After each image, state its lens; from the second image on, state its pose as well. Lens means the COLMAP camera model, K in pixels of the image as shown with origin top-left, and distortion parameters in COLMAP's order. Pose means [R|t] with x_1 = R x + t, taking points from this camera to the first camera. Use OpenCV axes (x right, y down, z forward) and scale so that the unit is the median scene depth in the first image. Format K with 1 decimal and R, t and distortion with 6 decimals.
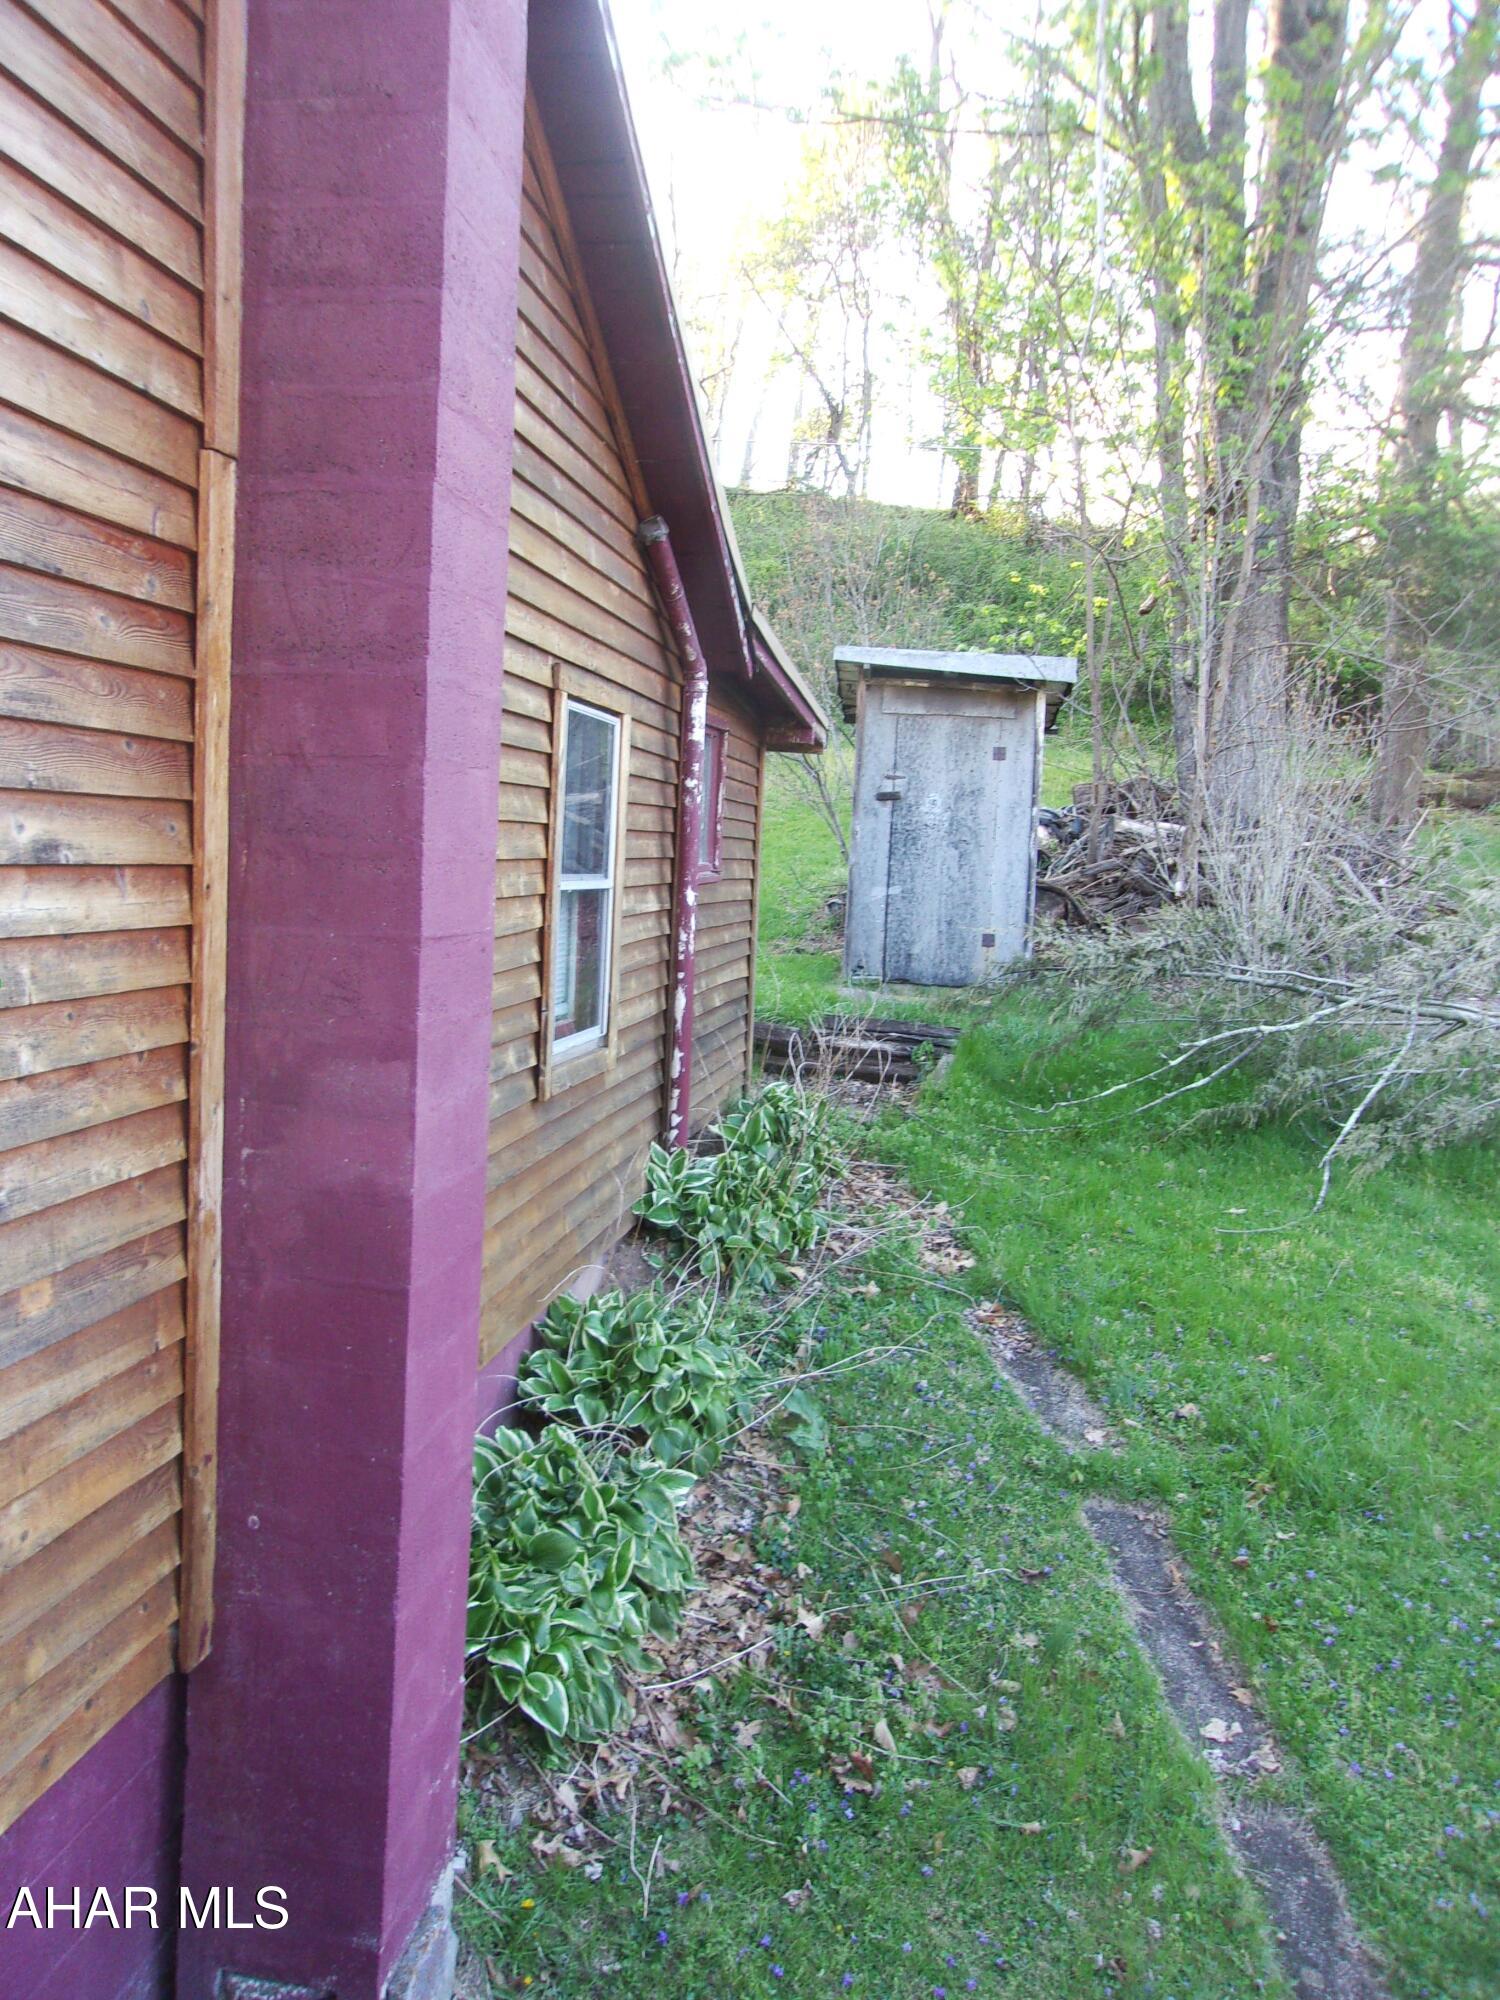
lens RADIAL K [[1583.5, 0, 743.7], [0, 1583.5, 1003.2], [0, 0, 1]] dist [-0.025200, 0.082472]
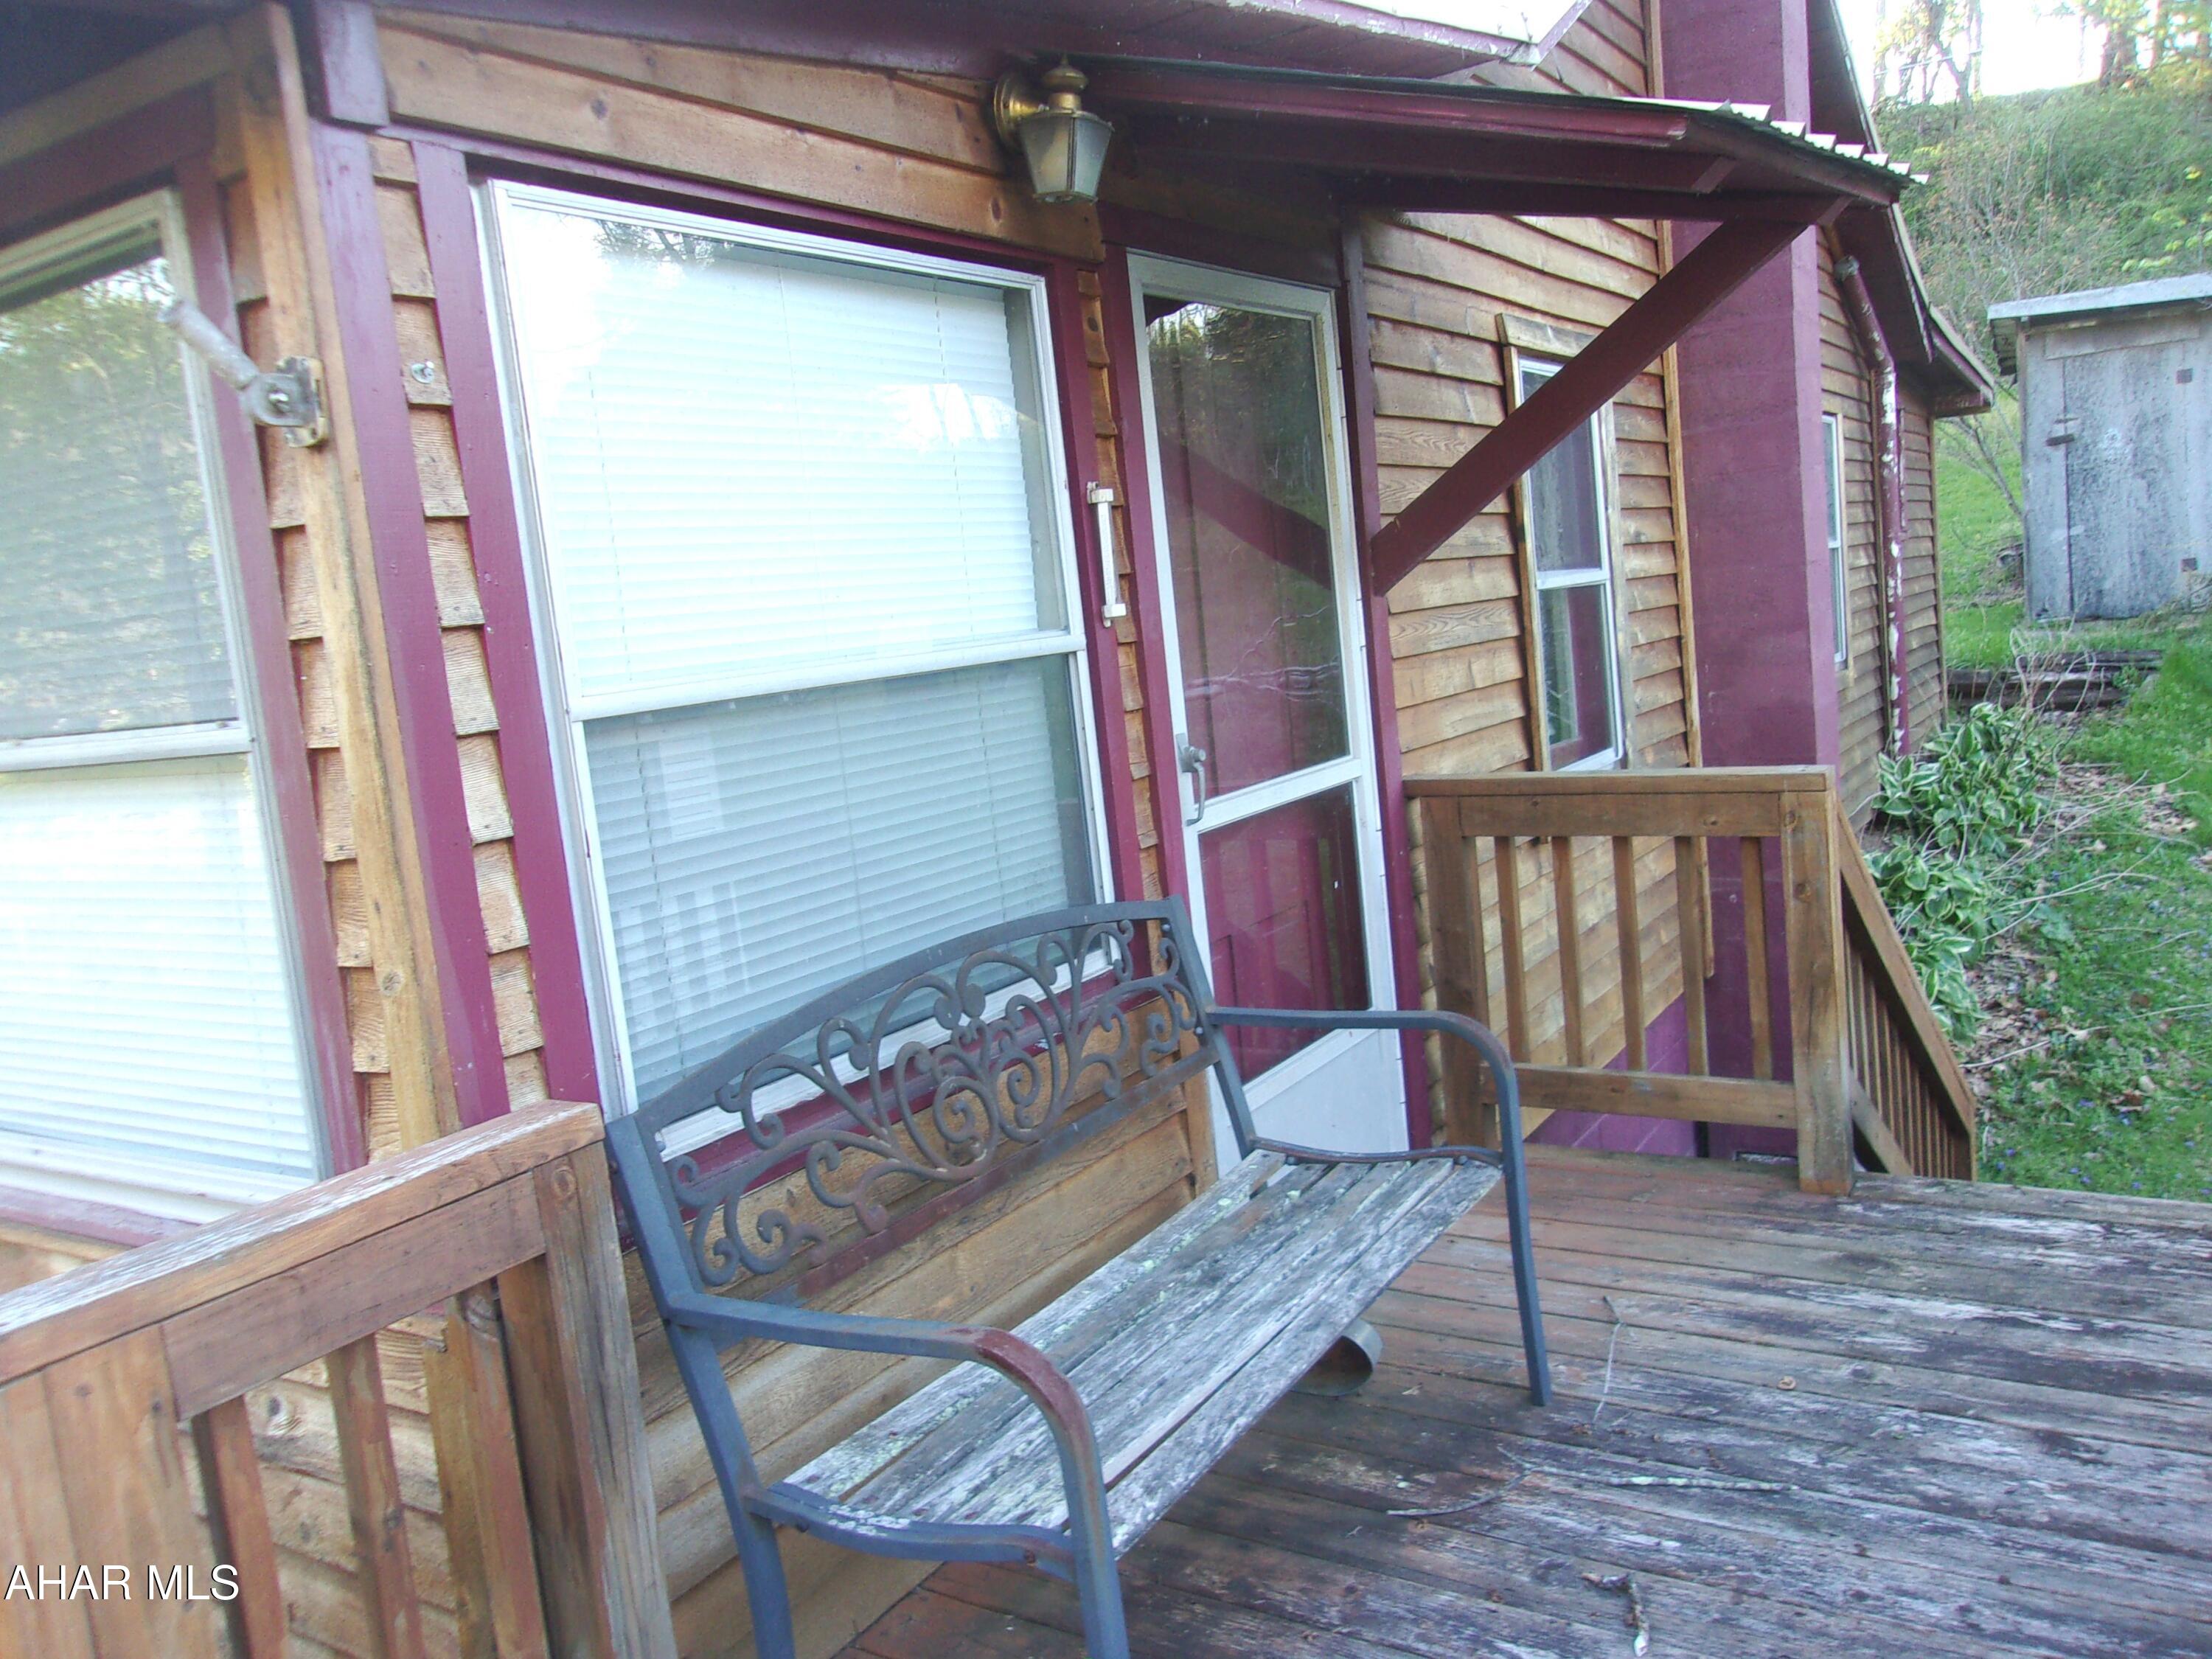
lens RADIAL K [[1751.4, 0, 1106.5], [0, 1751.4, 809.0], [0, 0, 1]] dist [-0.025200, 0.082472]
pose [[0.911688, -0.094400, -0.399893, -0.068536], [0.104837, 0.994480, 0.004249, 0.063833], [0.397284, -0.045797, 0.916552, -0.506081]]
